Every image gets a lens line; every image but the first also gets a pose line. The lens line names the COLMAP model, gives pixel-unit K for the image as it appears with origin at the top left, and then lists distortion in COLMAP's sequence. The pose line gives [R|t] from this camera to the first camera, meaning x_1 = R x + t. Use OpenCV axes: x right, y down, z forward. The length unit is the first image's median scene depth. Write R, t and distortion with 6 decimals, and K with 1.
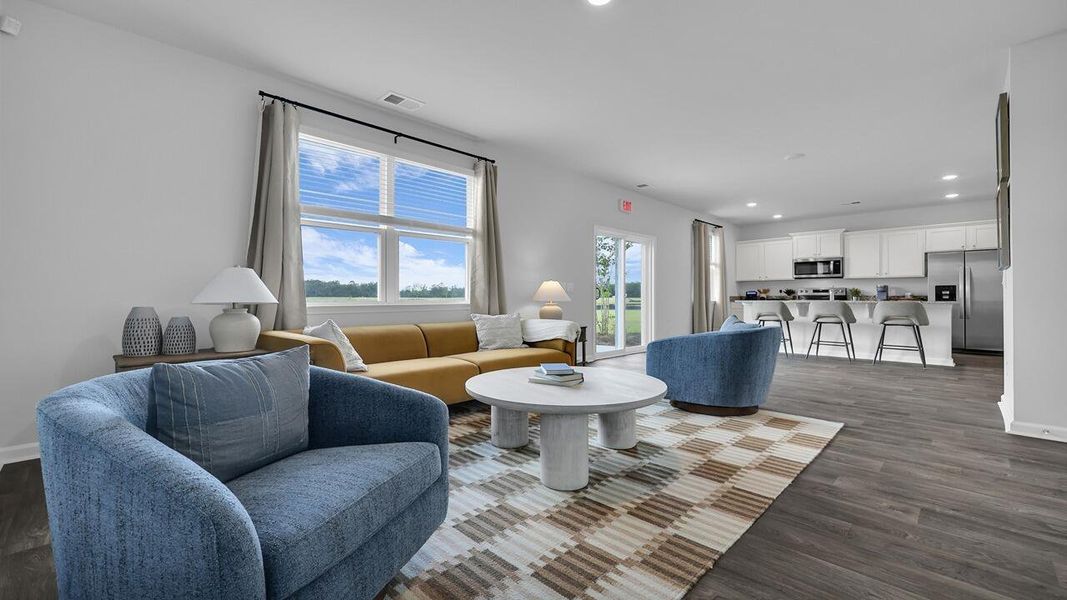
lens RADIAL K [[436.6, 0, 529.1], [0, 436.6, 293.9], [0, 0, 1]] dist [0.004725, 0.000570]
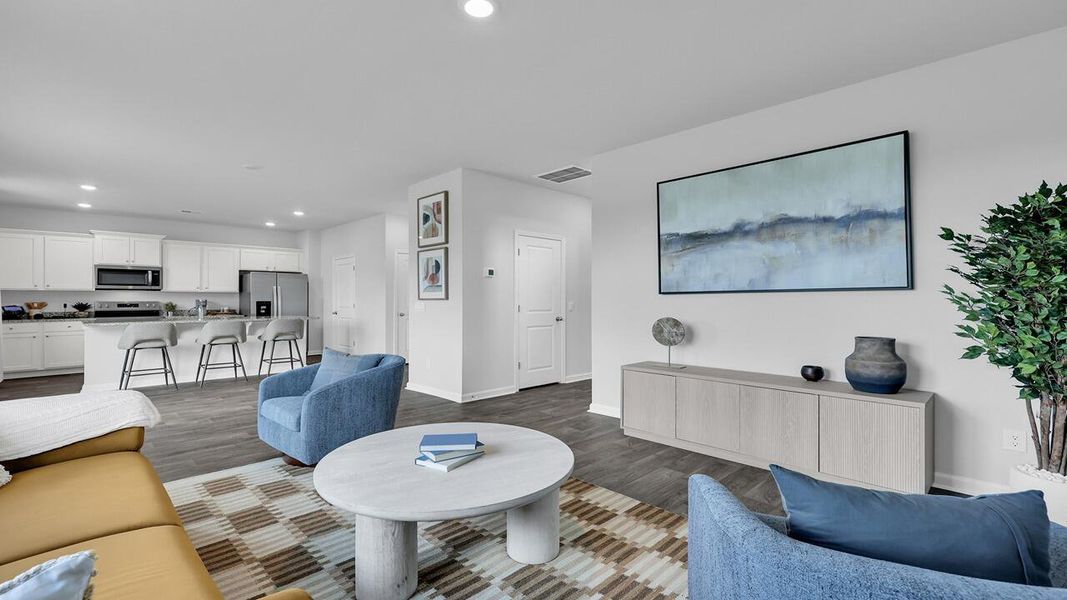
lens RADIAL K [[464.4, 0, 532.1], [0, 464.4, 303.3], [0, 0, 1]] dist [-0.002294, -0.000328]
pose [[0.017187, -0.007793, 0.999822, -0.219213], [-0.006646, 0.999947, 0.007908, -0.024680], [-0.999830, -0.006780, 0.017134, 0.242881]]
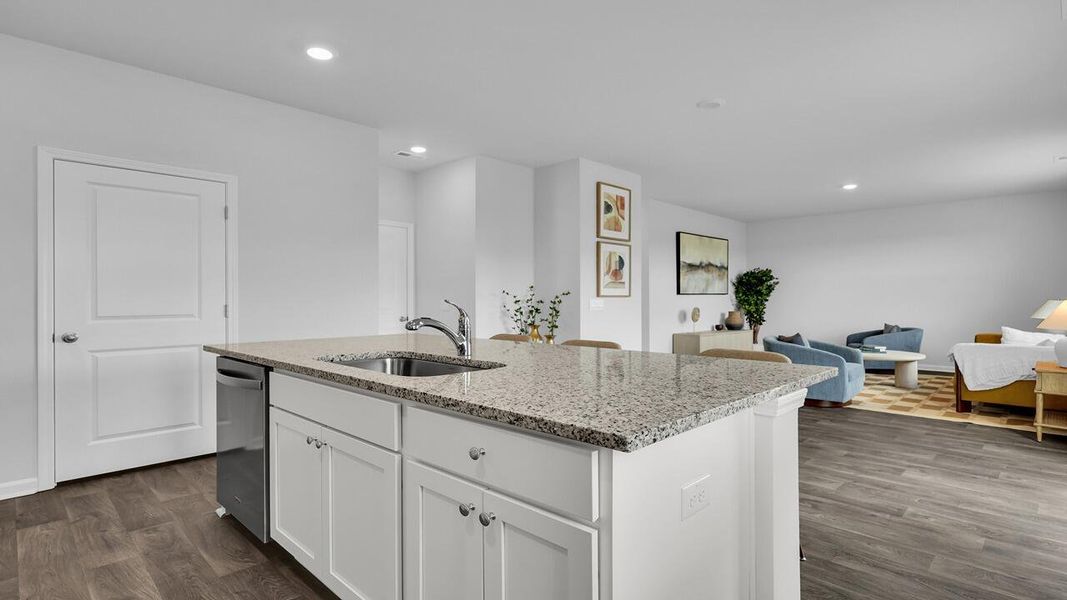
lens RADIAL K [[509.4, 0, 528.3], [0, 509.4, 293.4], [0, 0, 1]] dist [-0.016933, -0.000897]
pose [[-0.999961, 0.000486, 0.008774, 0.529766], [0.000319, 0.999821, -0.018934, -0.015730], [-0.008782, -0.018931, -0.999782, 1.057112]]
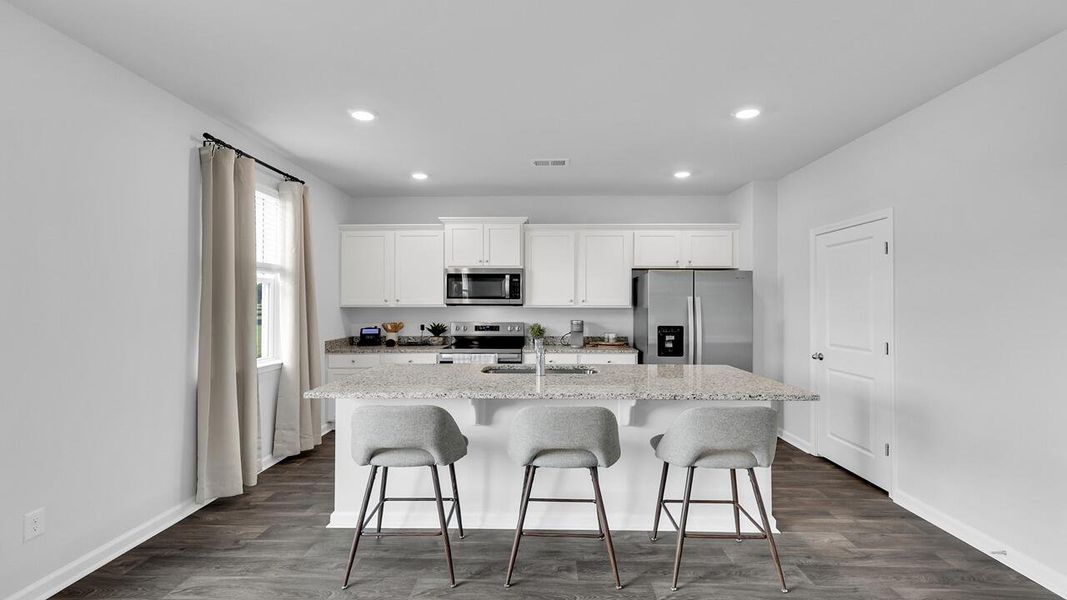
lens RADIAL K [[509.4, 0, 531.1], [0, 509.4, 296.7], [0, 0, 1]] dist [-0.016933, -0.000897]
pose [[0.730613, 0.010167, 0.682716, 0.298626], [-0.005761, 0.999945, -0.008725, -0.045090], [-0.682768, 0.002442, 0.730631, 0.547357]]
